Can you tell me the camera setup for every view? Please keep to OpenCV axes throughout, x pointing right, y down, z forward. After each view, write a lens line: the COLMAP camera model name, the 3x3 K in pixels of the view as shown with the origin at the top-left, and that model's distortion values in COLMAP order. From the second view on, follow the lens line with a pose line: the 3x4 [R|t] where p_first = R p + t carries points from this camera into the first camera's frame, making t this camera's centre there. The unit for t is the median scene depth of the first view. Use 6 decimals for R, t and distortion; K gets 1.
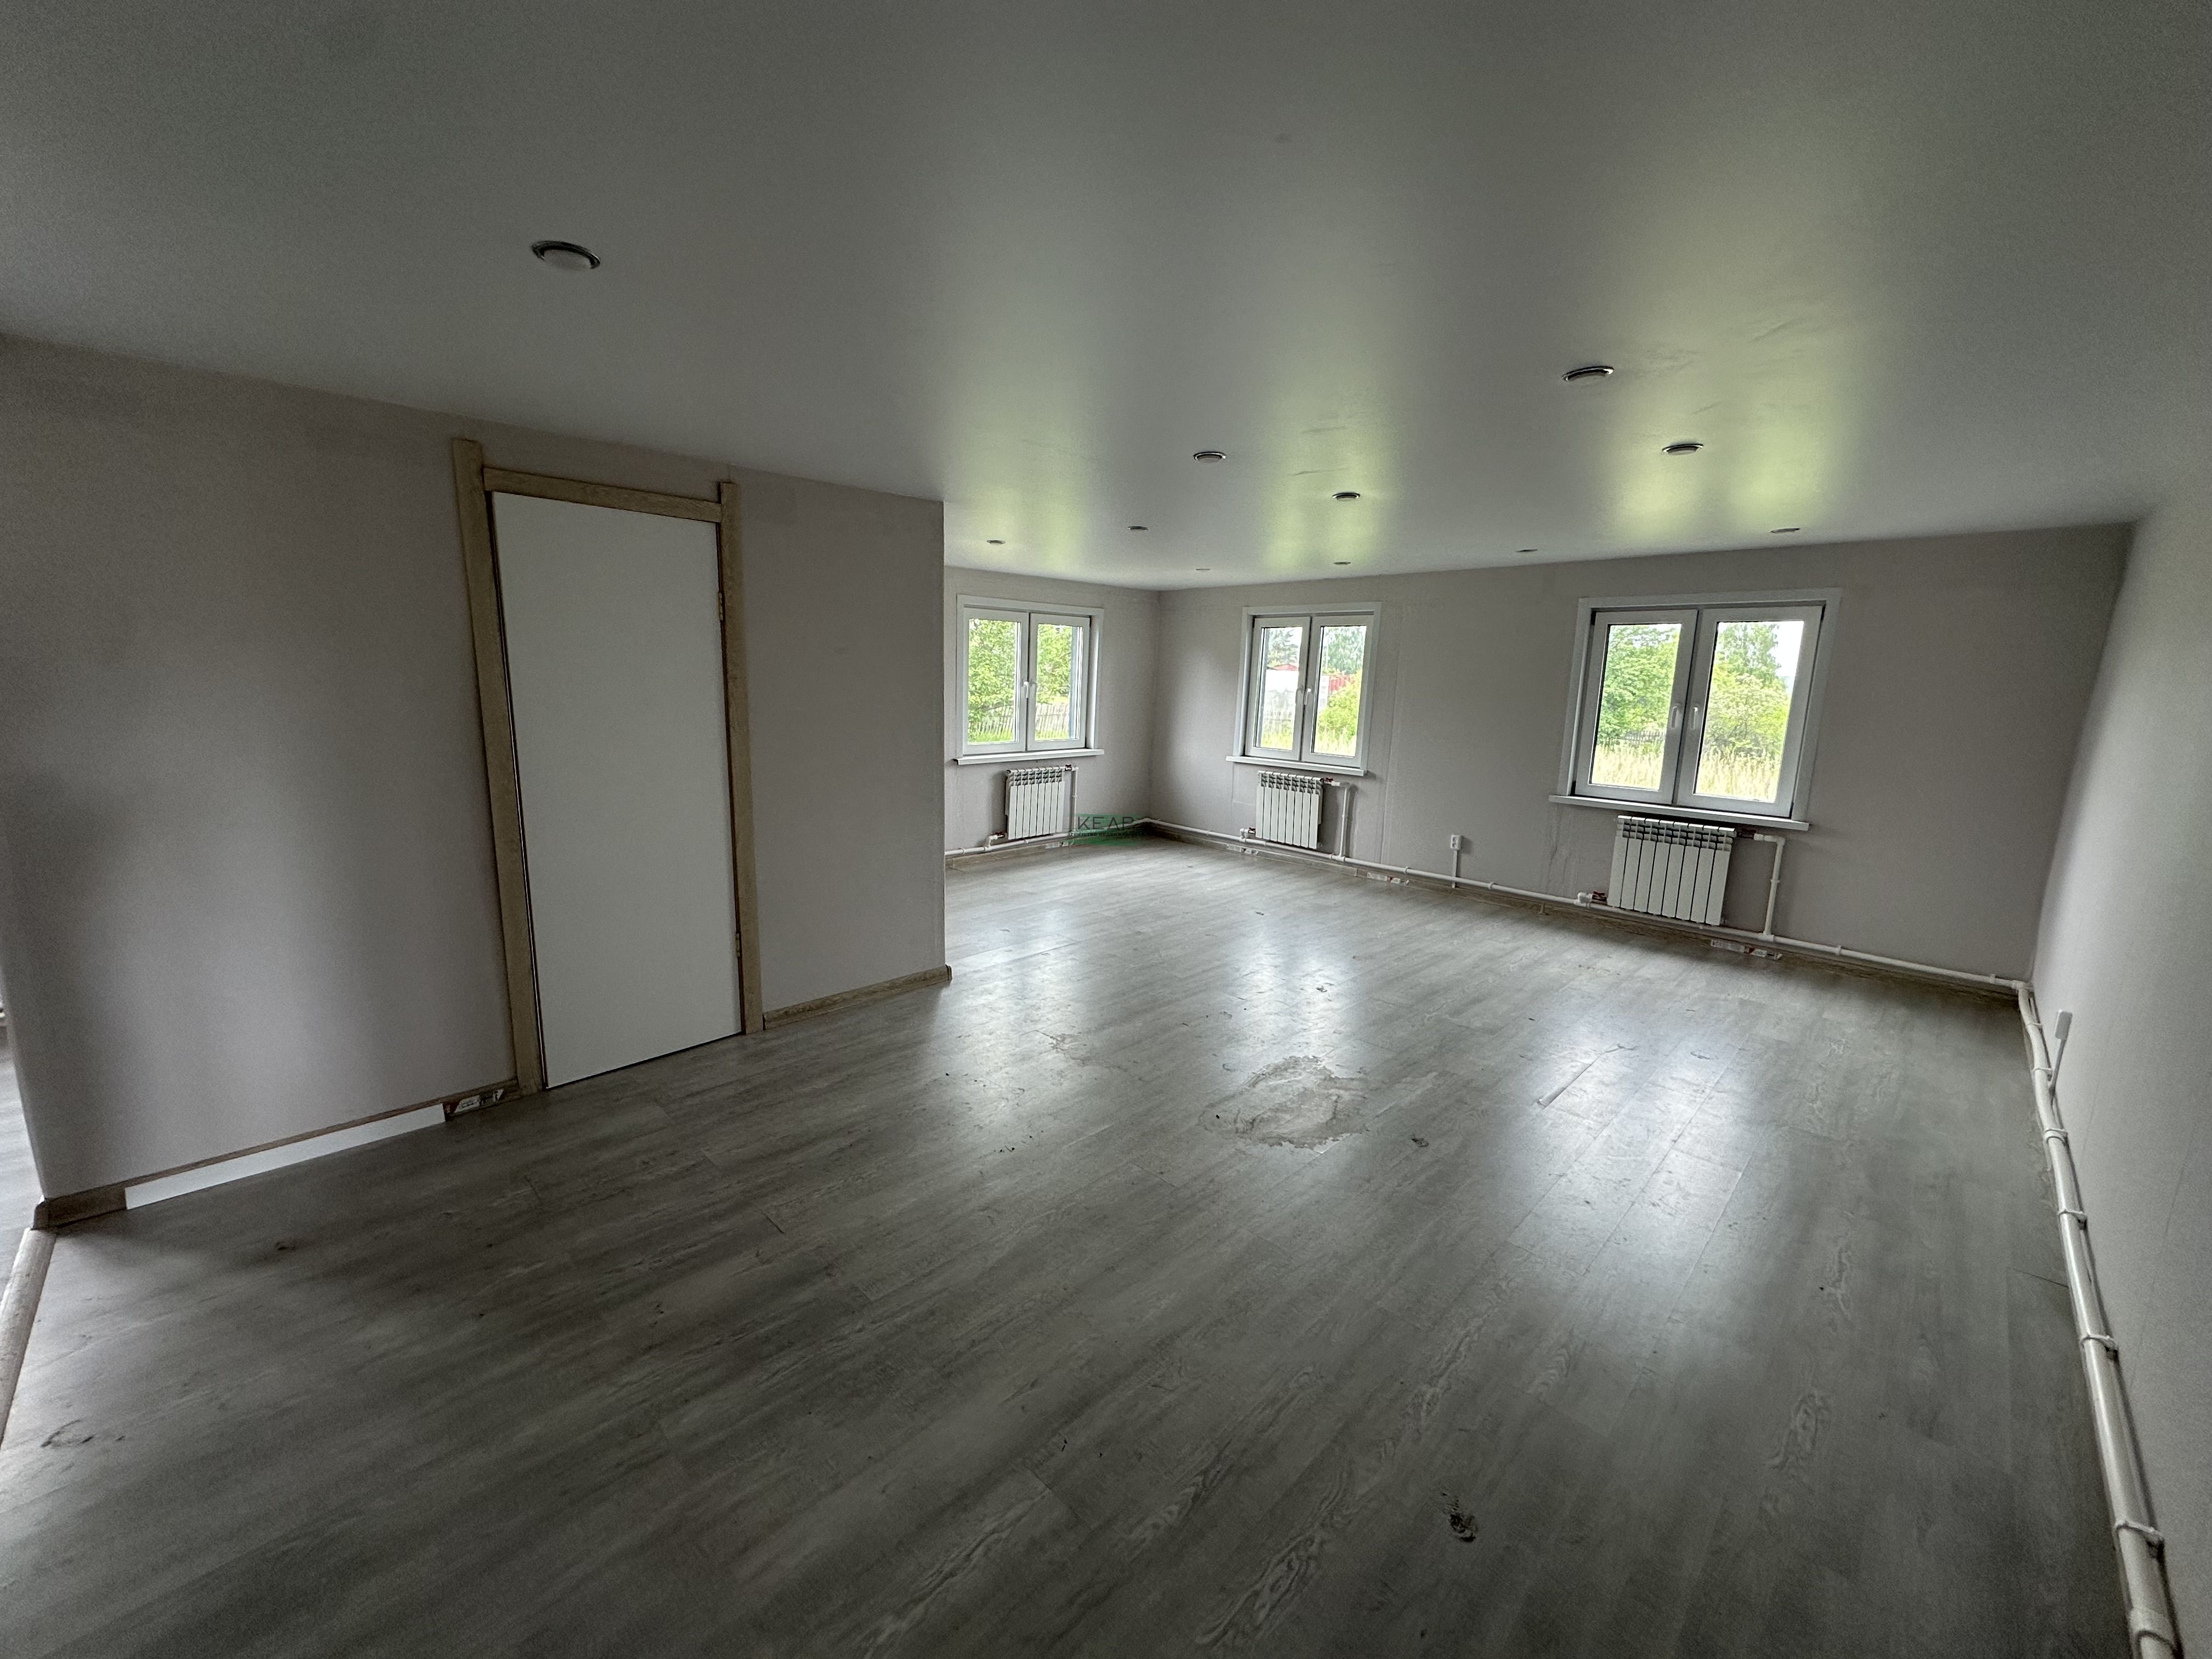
lens RADIAL K [[879.0, 0, 1107.7], [0, 879.0, 829.3], [0, 0, 1]] dist [-0.003725, 0.000929]
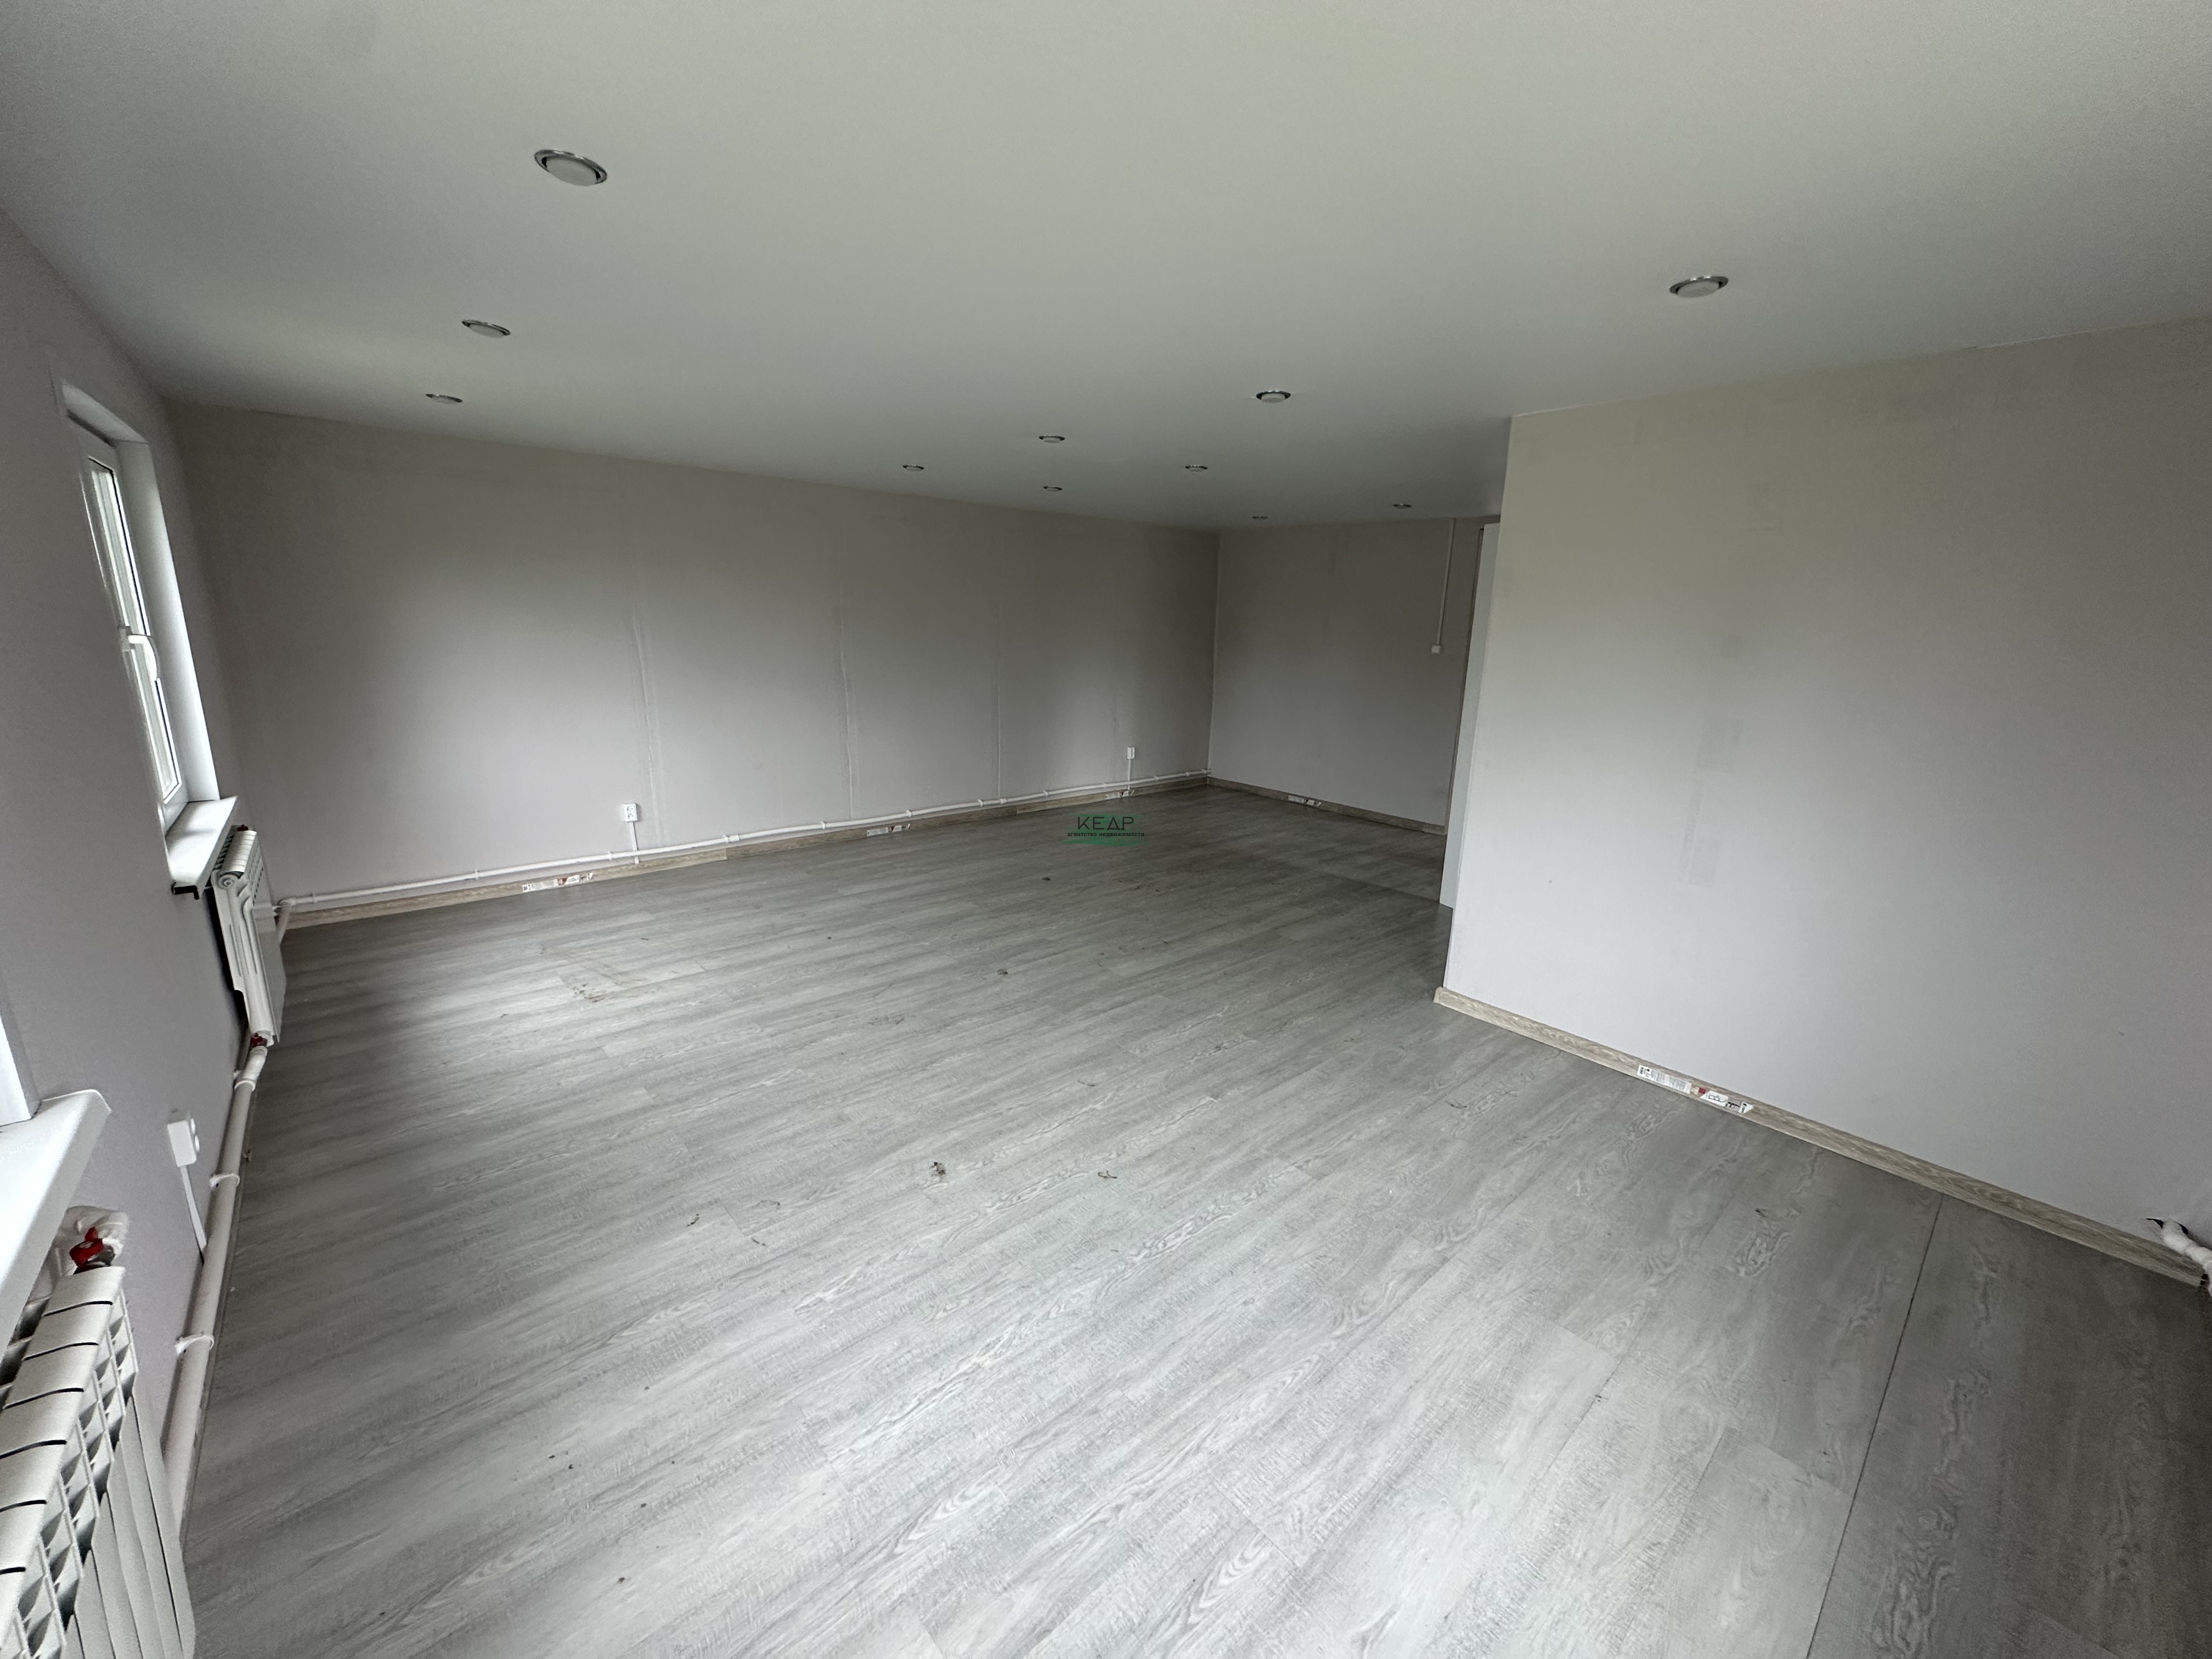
lens RADIAL K [[879.0, 0, 1107.7], [0, 879.0, 829.3], [0, 0, 1]] dist [-0.003725, 0.000929]
pose [[-0.997015, -0.061362, 0.046864, 0.086429], [-0.037020, 0.912558, 0.407269, -0.256680], [-0.067757, 0.404318, -0.912105, 1.432527]]
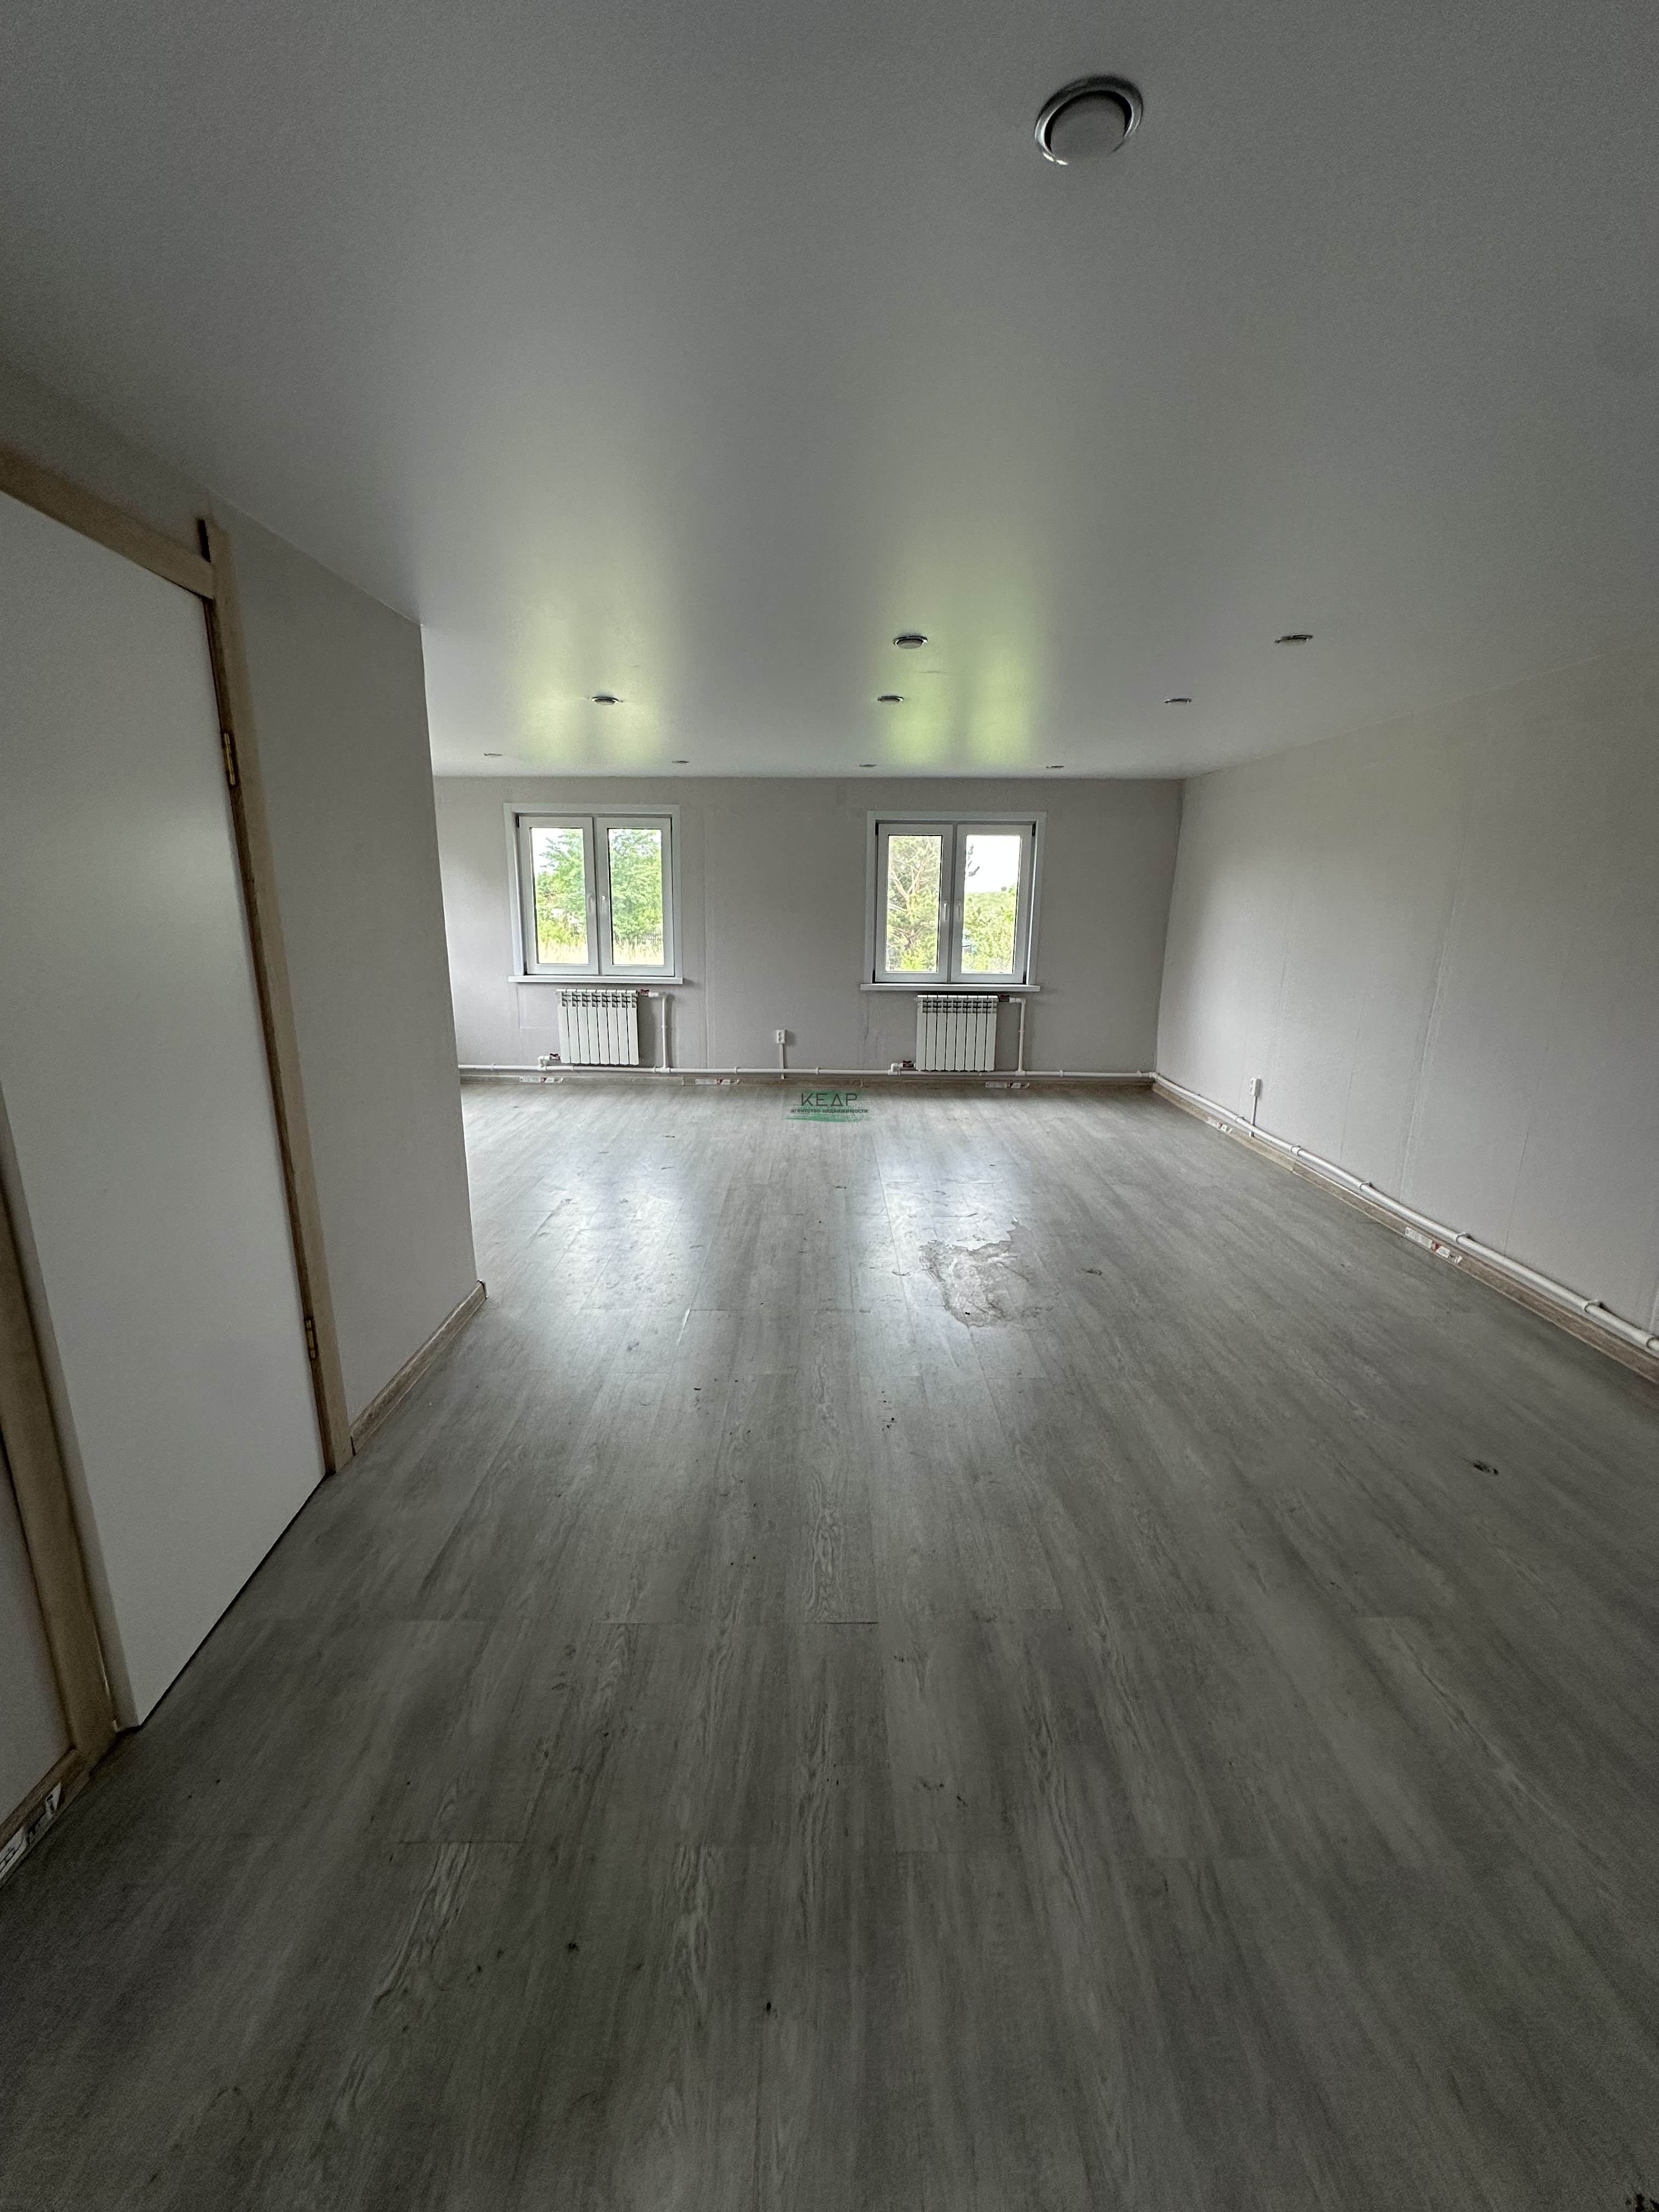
lens RADIAL K [[879.0, 0, 829.5], [0, 879.0, 1106.0], [0, 0, 1]] dist [-0.003725, 0.000929]
pose [[0.702132, -0.184115, 0.687832, -0.380963], [0.132268, 0.982904, 0.128080, -0.038159], [-0.699654, 0.001049, 0.714481, 0.219088]]
